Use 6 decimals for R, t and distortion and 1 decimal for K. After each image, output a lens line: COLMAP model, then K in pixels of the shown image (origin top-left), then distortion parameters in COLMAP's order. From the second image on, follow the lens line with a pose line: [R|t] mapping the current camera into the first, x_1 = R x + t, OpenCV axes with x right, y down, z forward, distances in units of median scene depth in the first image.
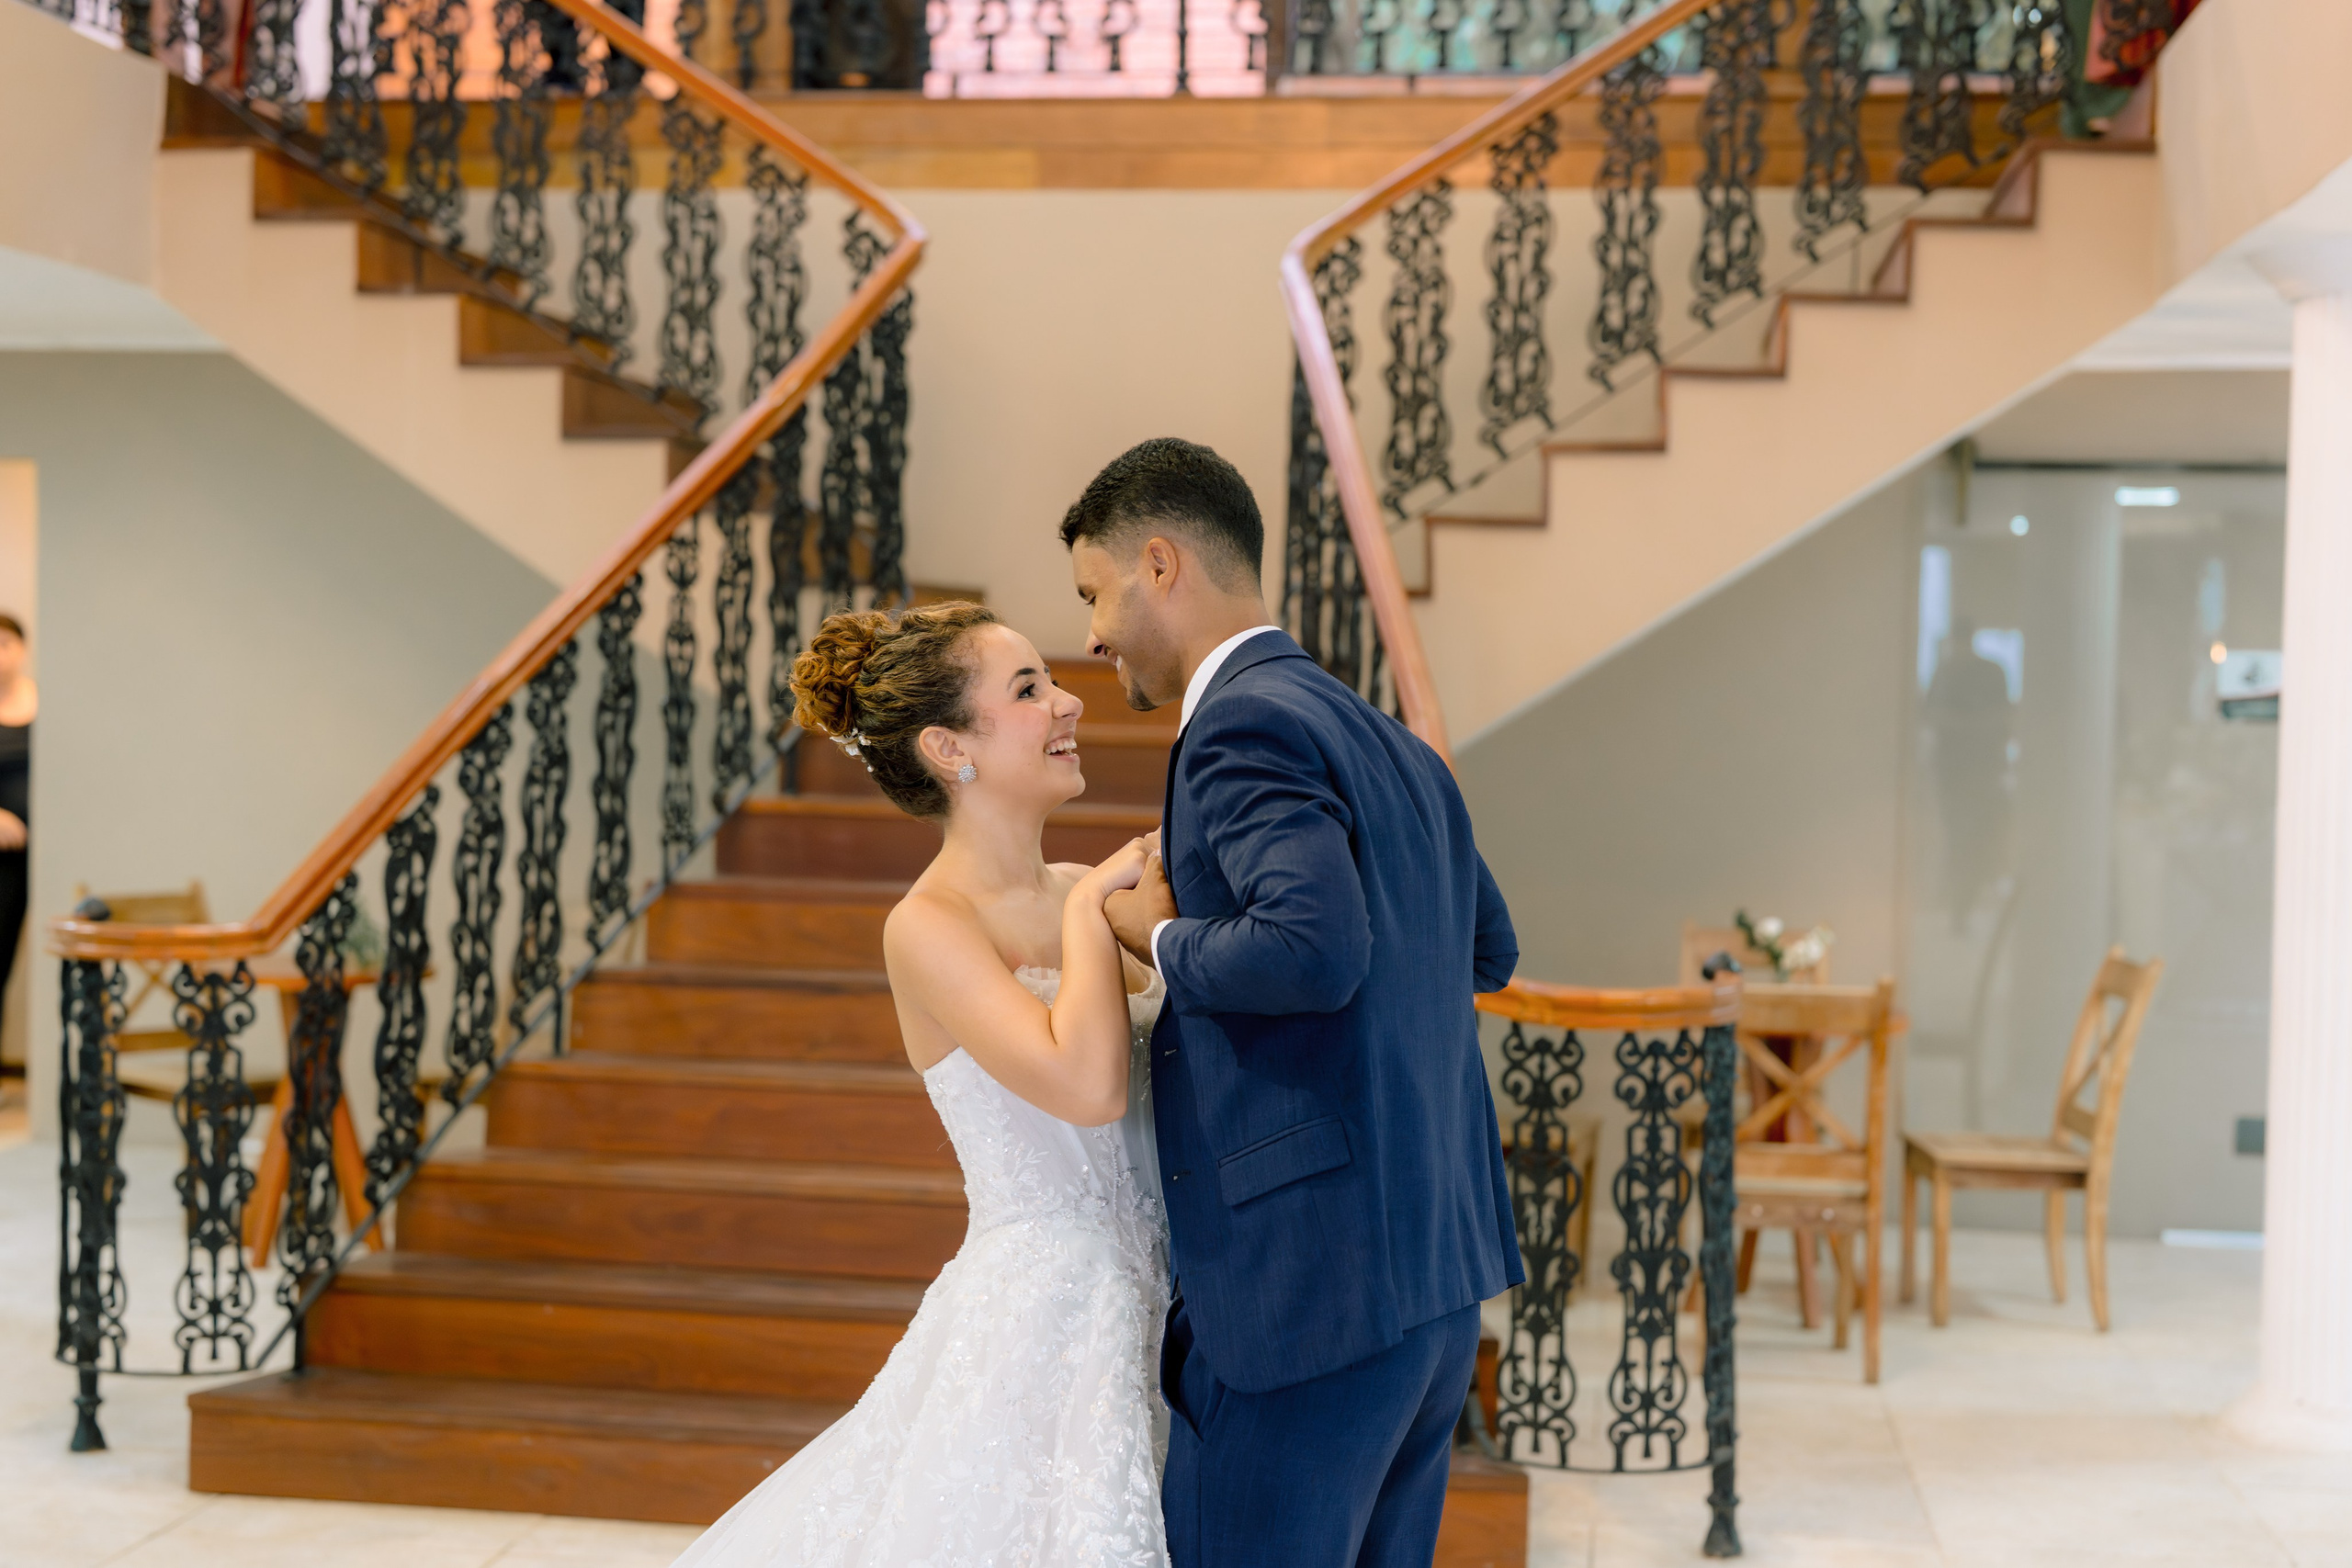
lens RADIAL K [[3233.5, 0, 1168.4], [0, 3233.5, 790.9], [0, 0, 1]] dist [-0.023839, 0.152226]
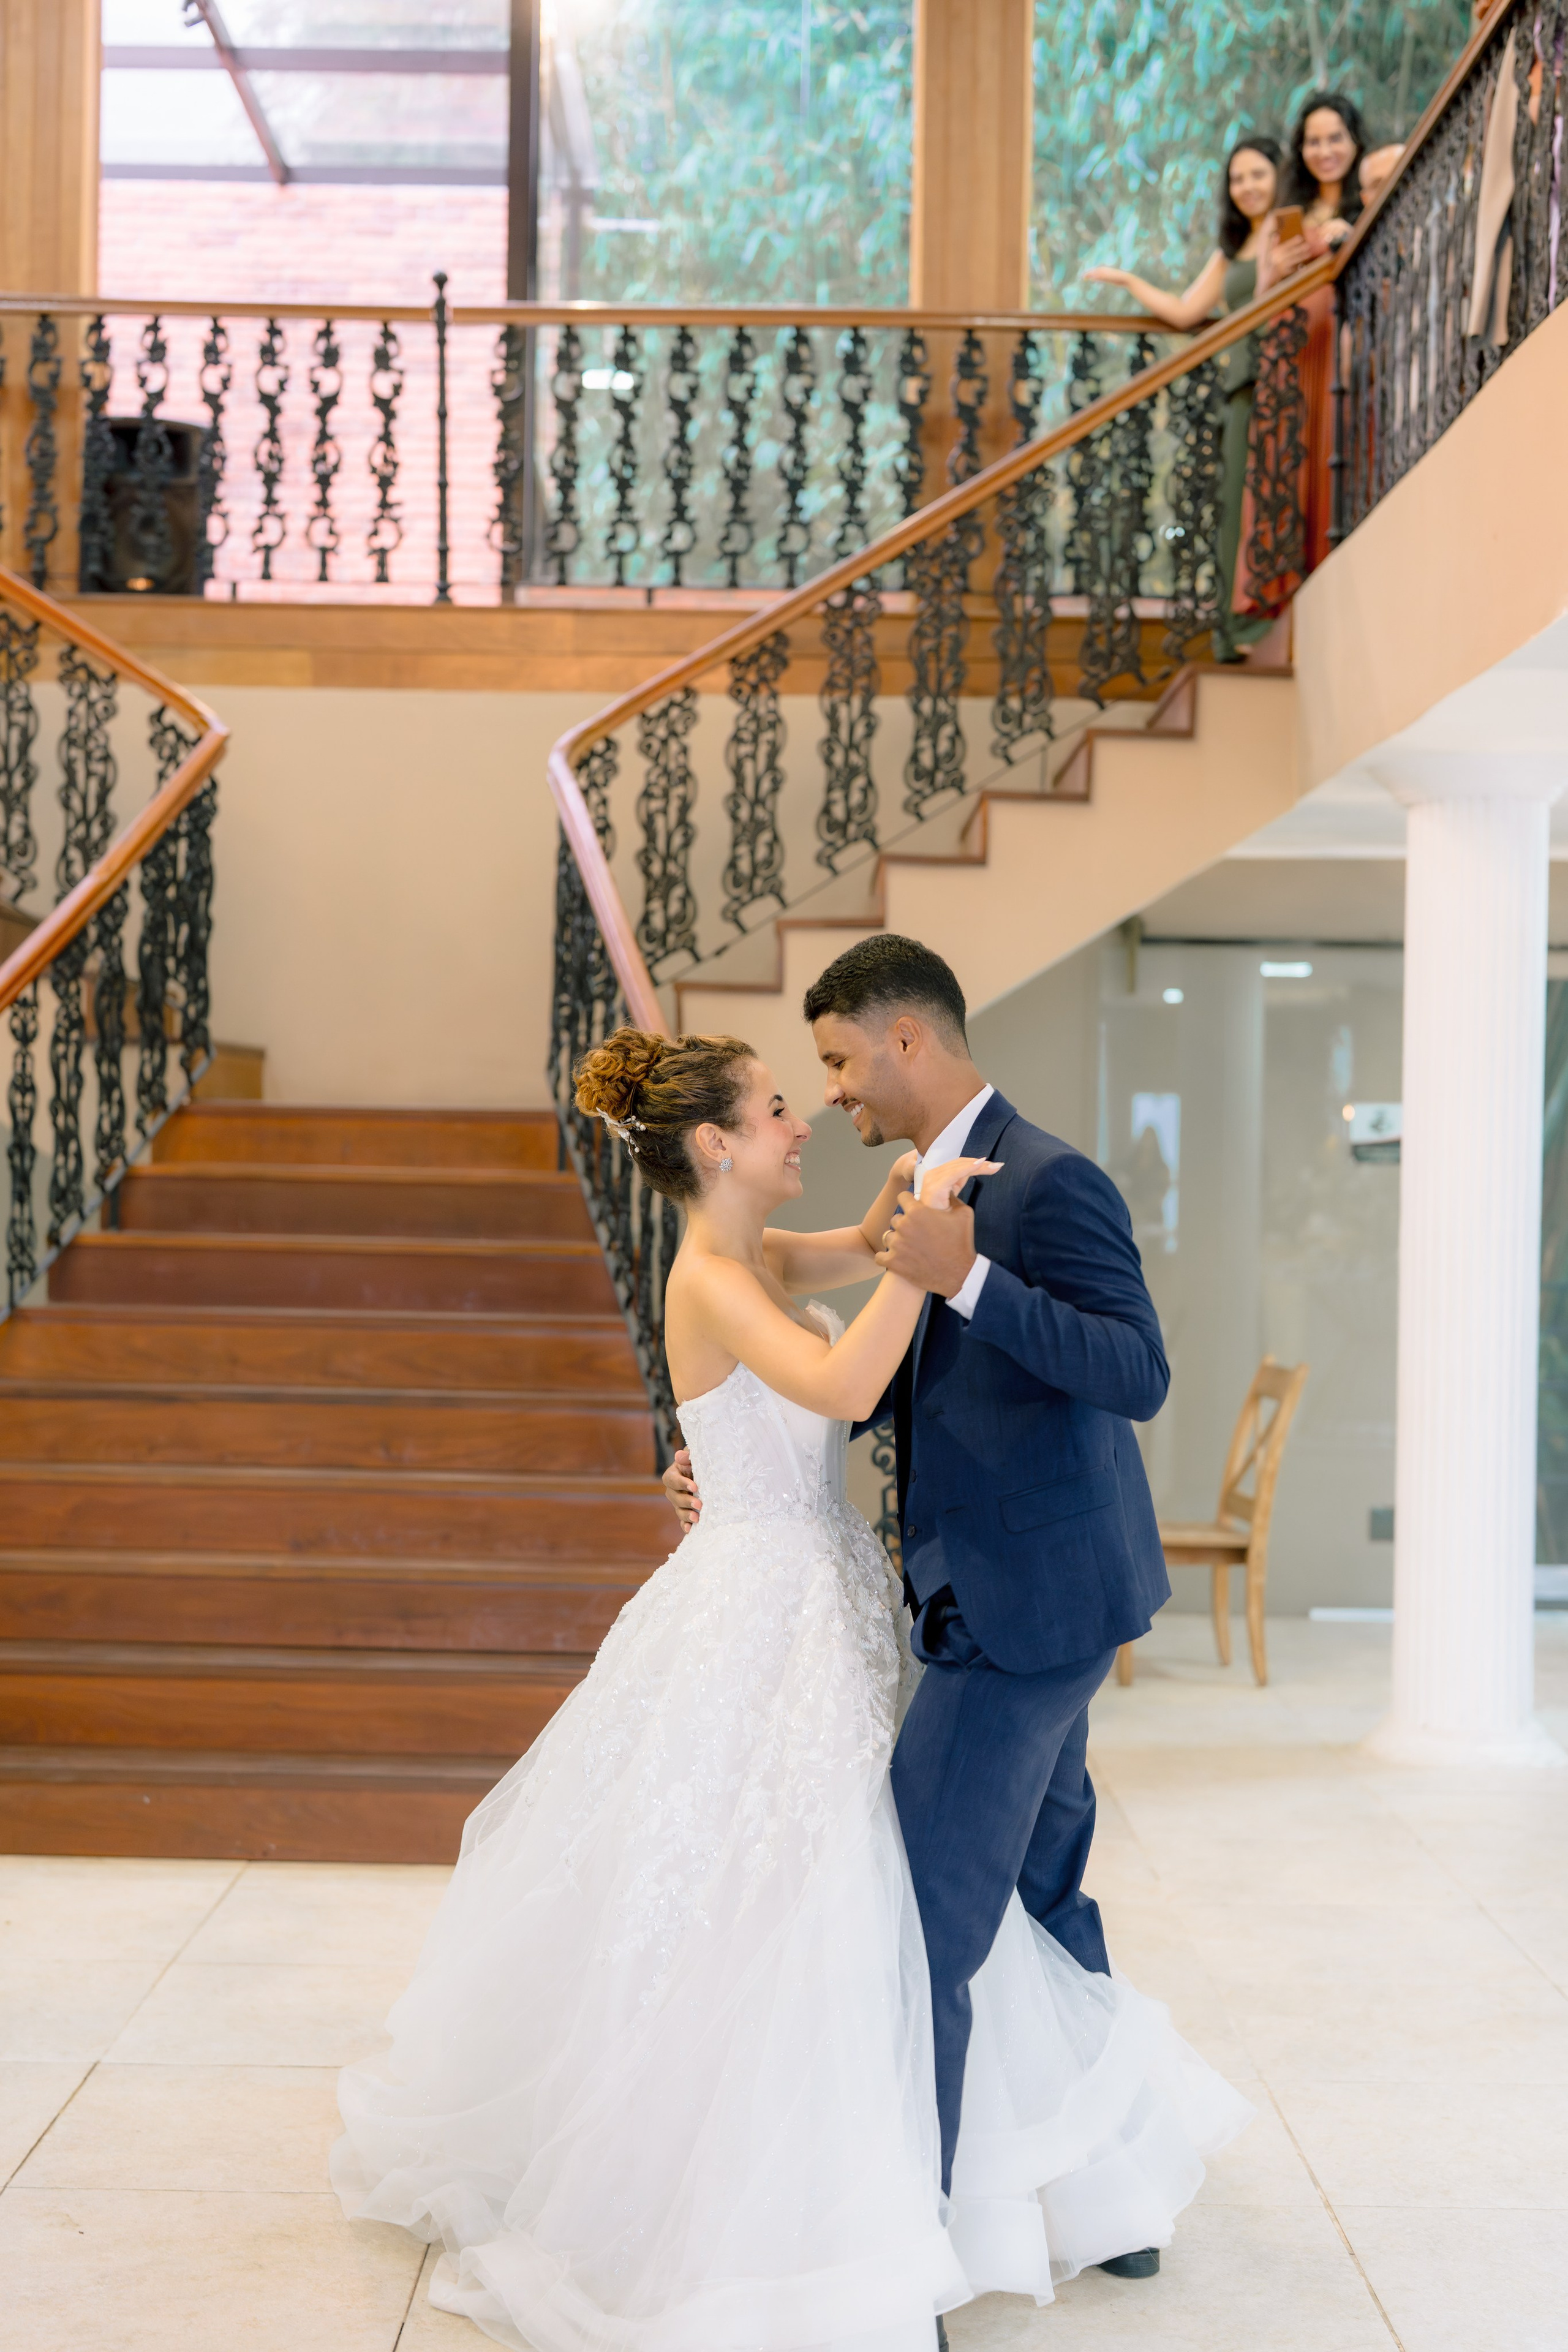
lens RADIAL K [[3235.9, 0, 780.6], [0, 3235.9, 1176.9], [0, 0, 1]] dist [-0.024442, 0.168934]
pose [[0.990144, -0.004697, 0.139972, -0.043764], [0.008352, 0.999639, -0.025537, 0.012668], [-0.139802, 0.026454, 0.989826, -0.130810]]
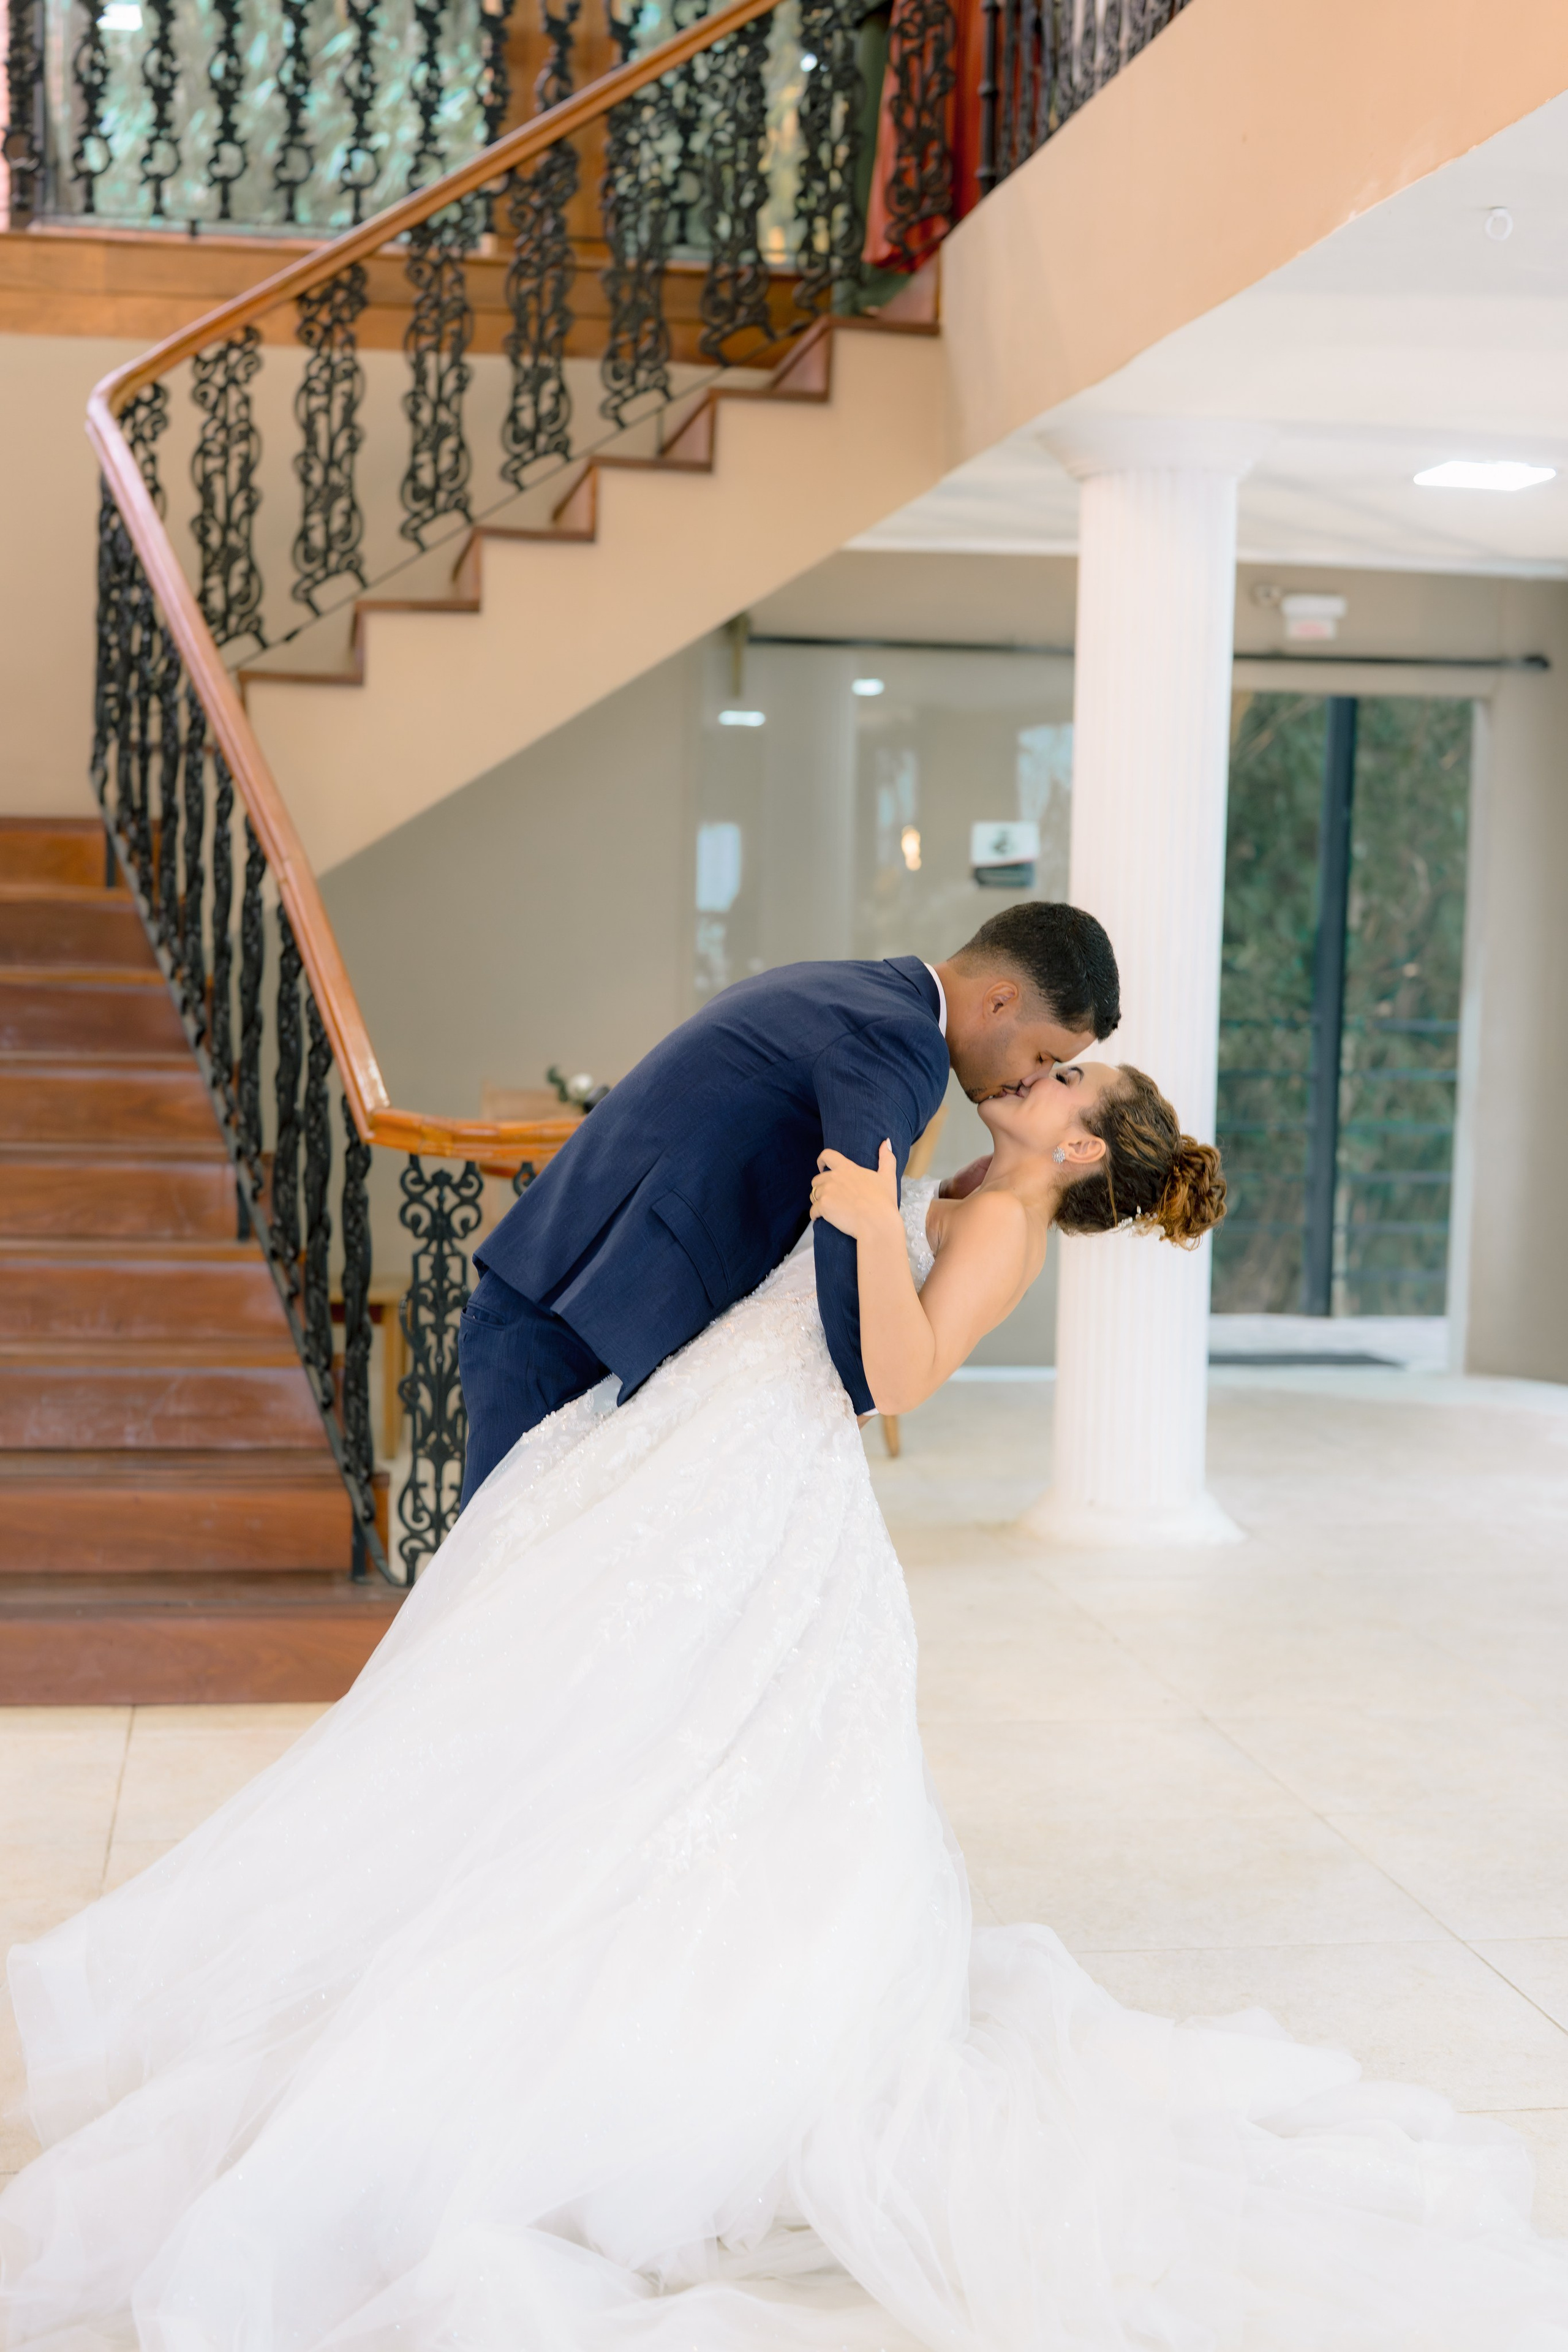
lens RADIAL K [[3243.4, 0, 780.6], [0, 3243.4, 1175.1], [0, 0, 1]] dist [-0.017579, 0.152332]
pose [[0.956433, -0.023928, 0.290970, -0.054570], [0.008279, 0.998458, 0.054895, 0.015753], [-0.291835, -0.050095, 0.955156, -0.003429]]
